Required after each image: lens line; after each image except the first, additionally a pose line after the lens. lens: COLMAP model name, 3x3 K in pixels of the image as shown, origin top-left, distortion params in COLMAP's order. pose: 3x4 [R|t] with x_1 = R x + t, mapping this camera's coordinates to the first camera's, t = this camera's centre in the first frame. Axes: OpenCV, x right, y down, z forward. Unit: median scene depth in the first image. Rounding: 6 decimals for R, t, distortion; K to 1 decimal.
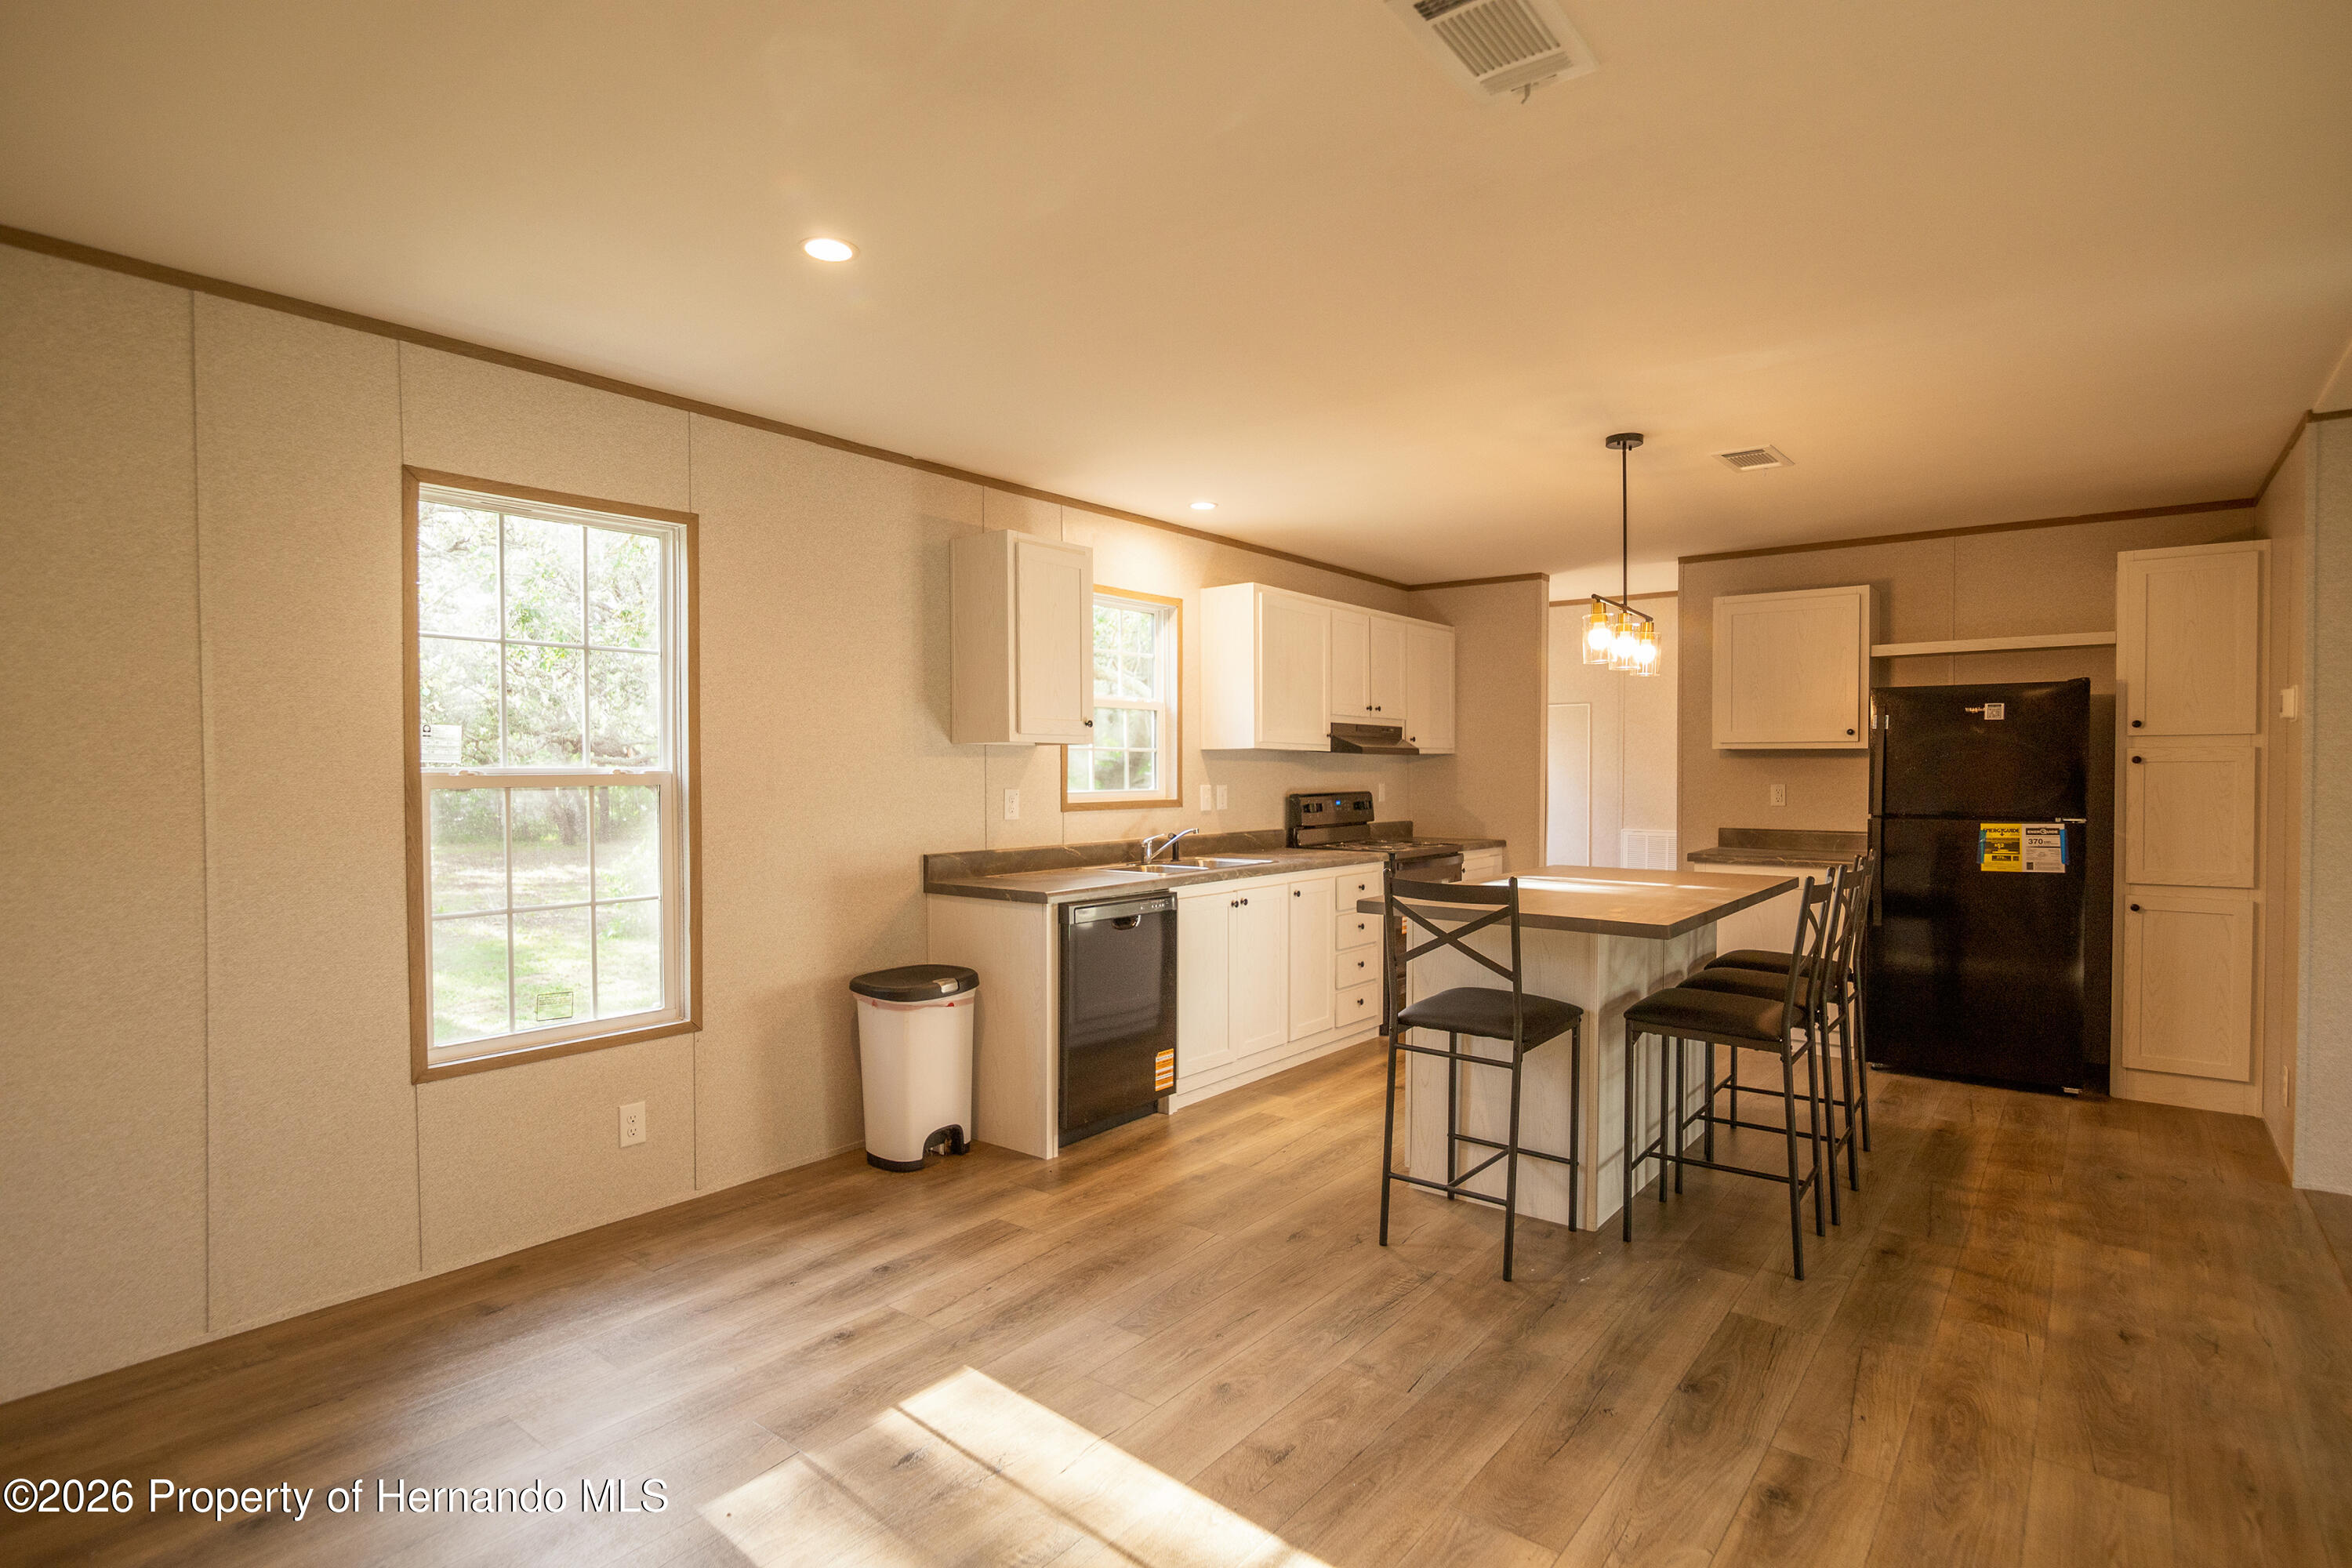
lens RADIAL K [[1186.7, 0, 1159.3], [0, 1186.7, 791.6], [0, 0, 1]] dist [-0.014466, 0.000262]
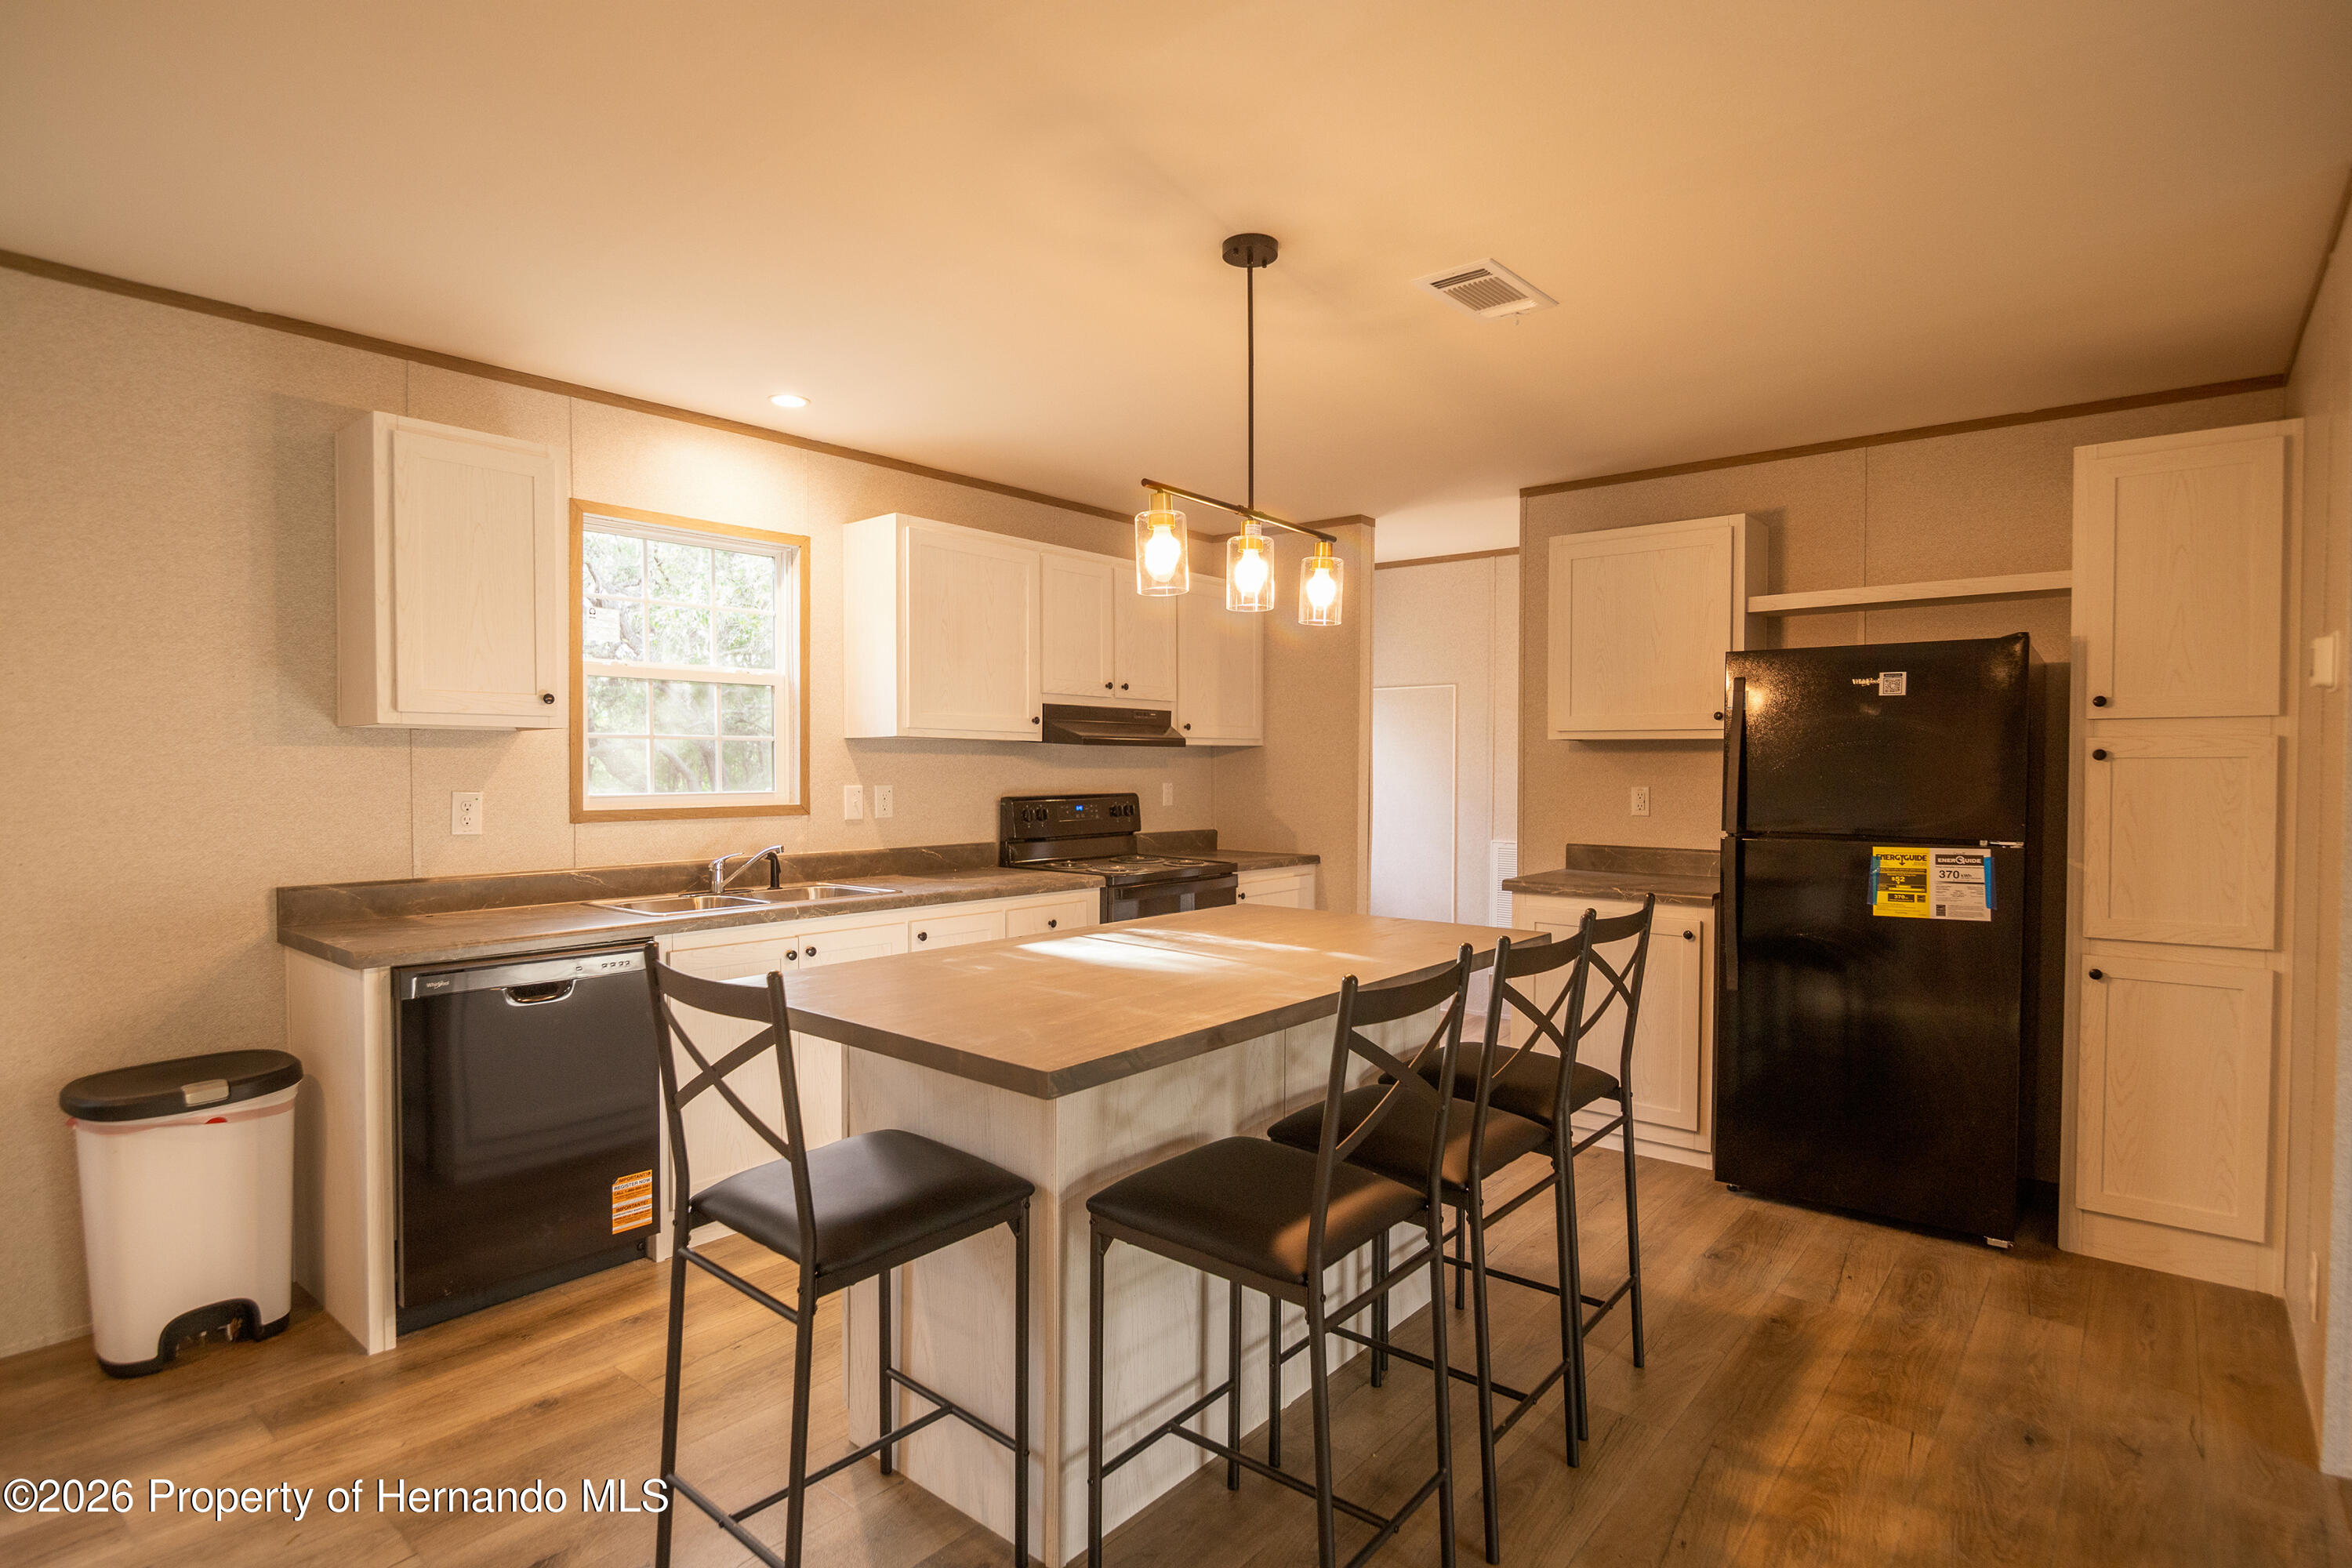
lens RADIAL K [[1186.7, 0, 1159.3], [0, 1186.7, 791.6], [0, 0, 1]] dist [-0.014466, 0.000262]
pose [[0.999559, 0.003820, -0.029434, 0.312891], [-0.003676, 0.999981, 0.004931, -0.007329], [0.029453, -0.004820, 0.999555, 0.310471]]
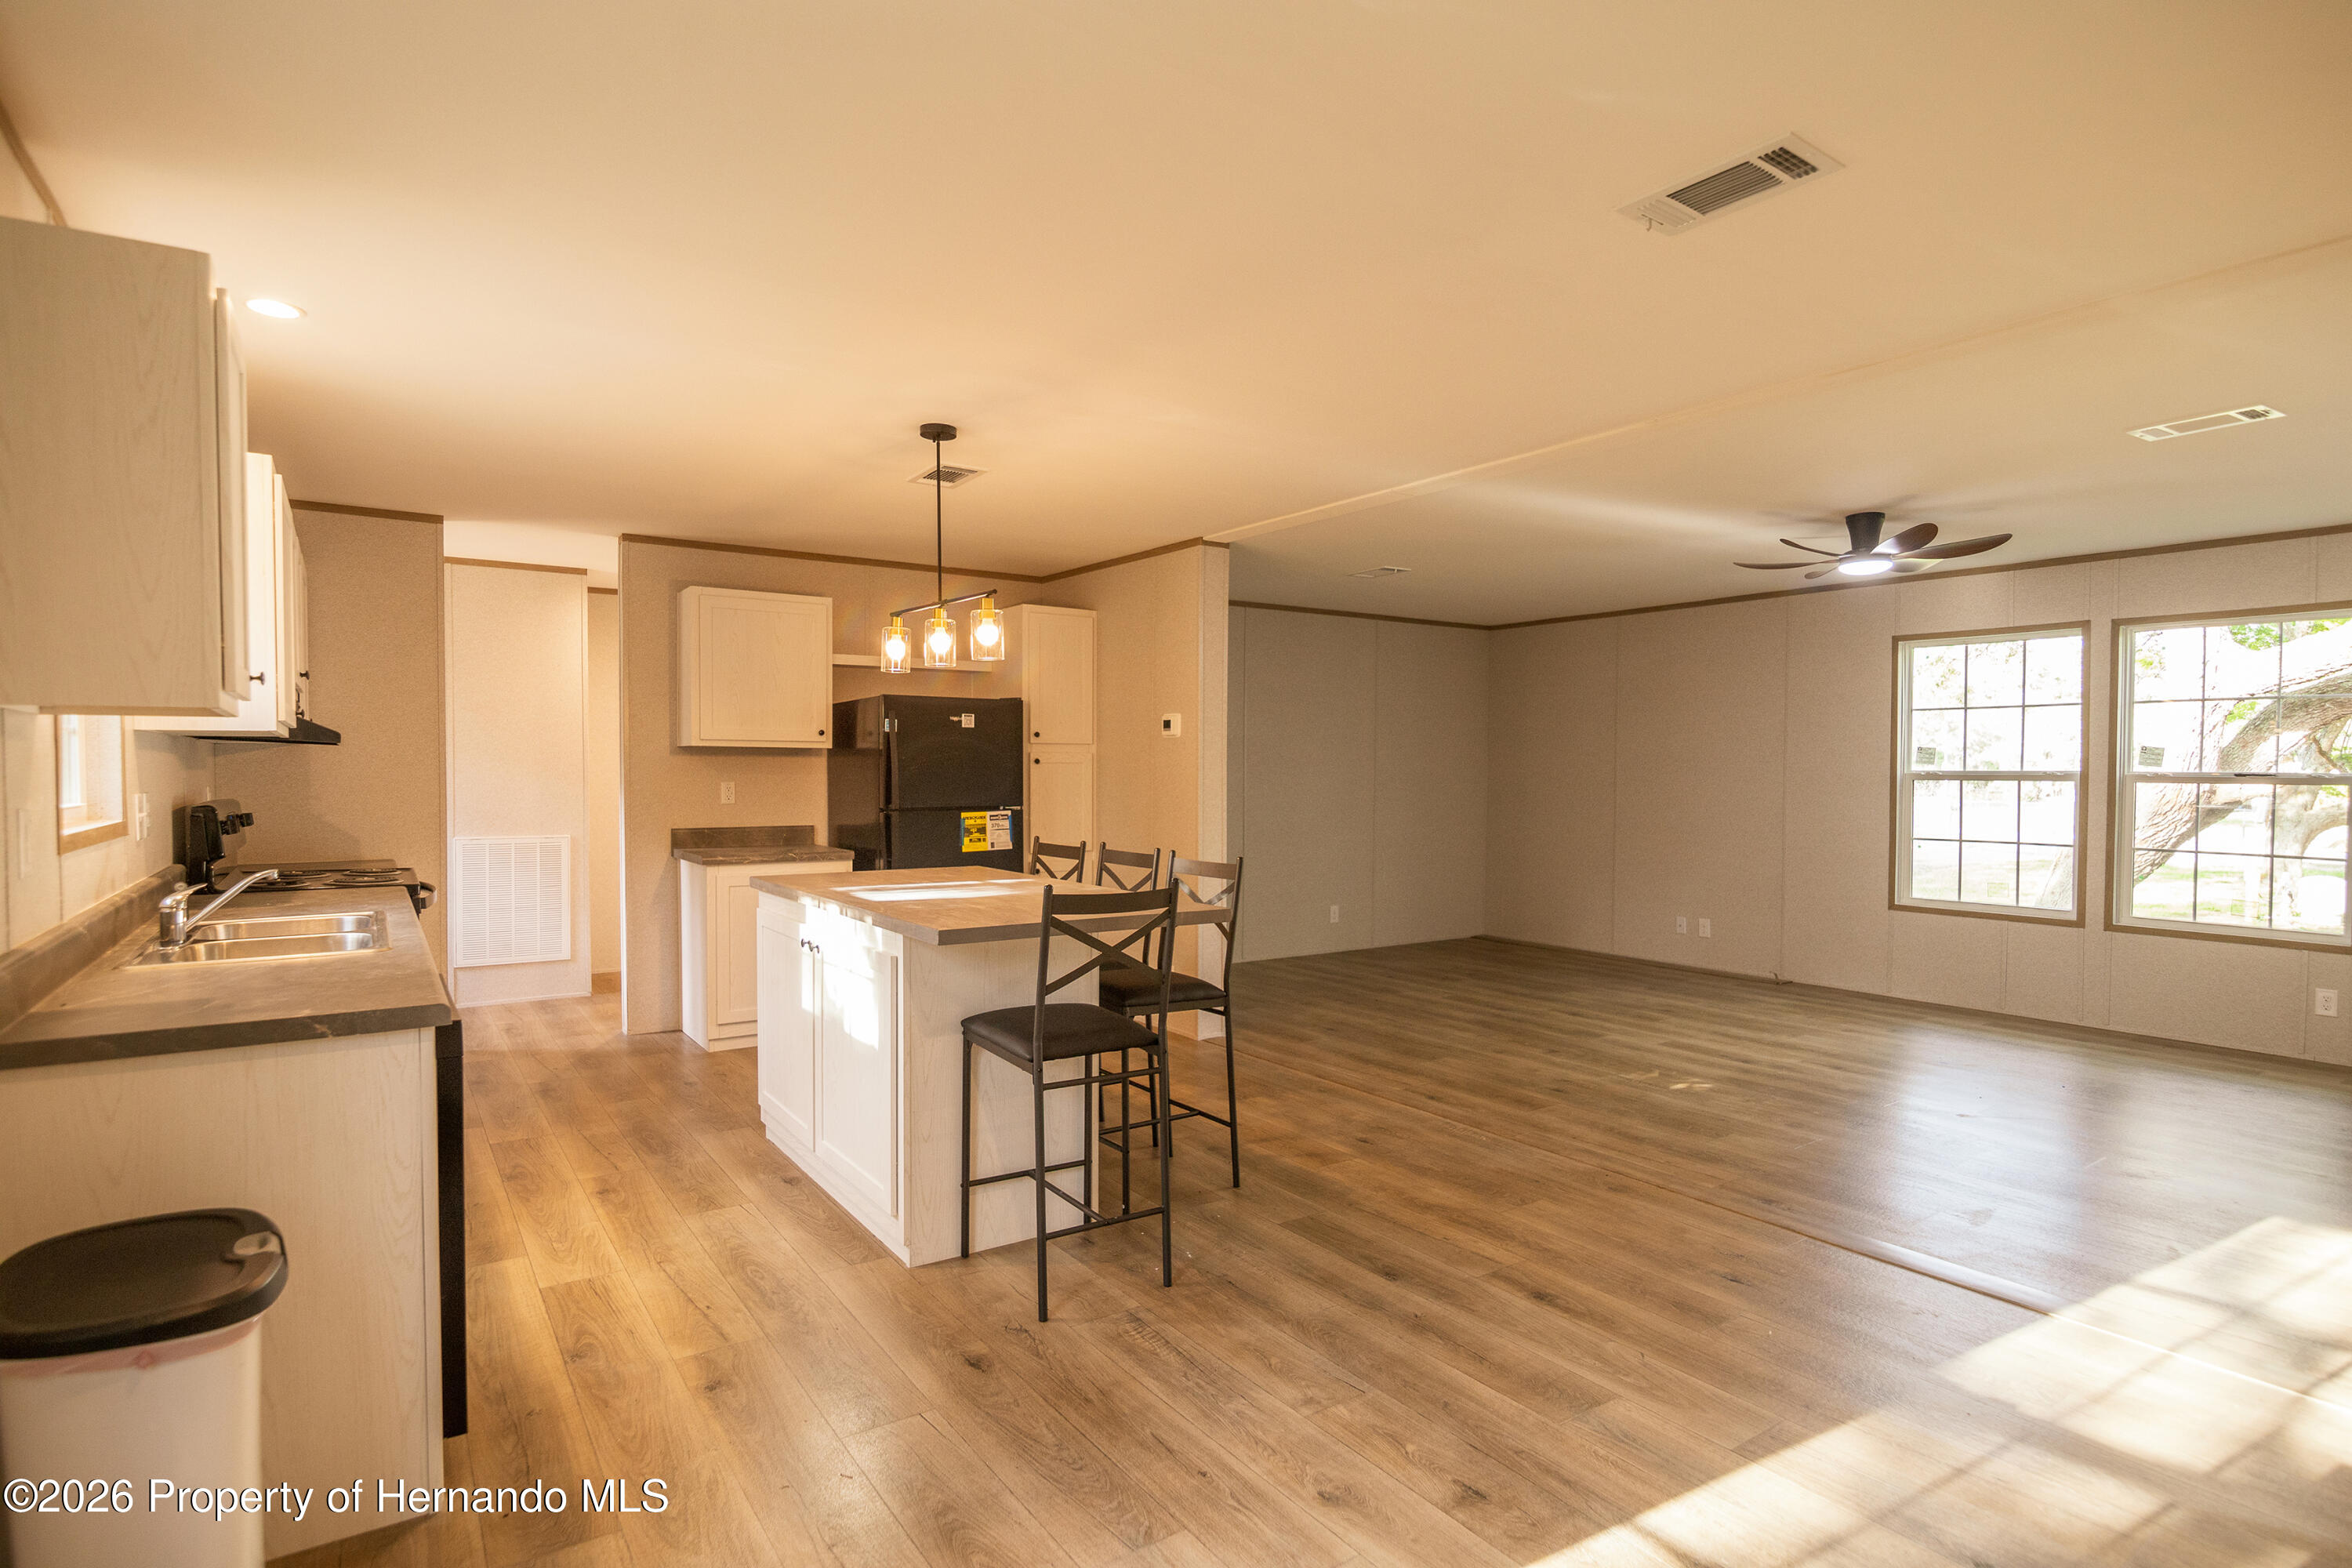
lens RADIAL K [[1186.7, 0, 1159.3], [0, 1186.7, 791.6], [0, 0, 1]] dist [-0.014466, 0.000262]
pose [[0.293386, -0.016165, 0.955857, -0.423494], [0.013155, 0.999831, 0.012871, -0.007996], [-0.955903, 0.008798, 0.293549, 0.467220]]
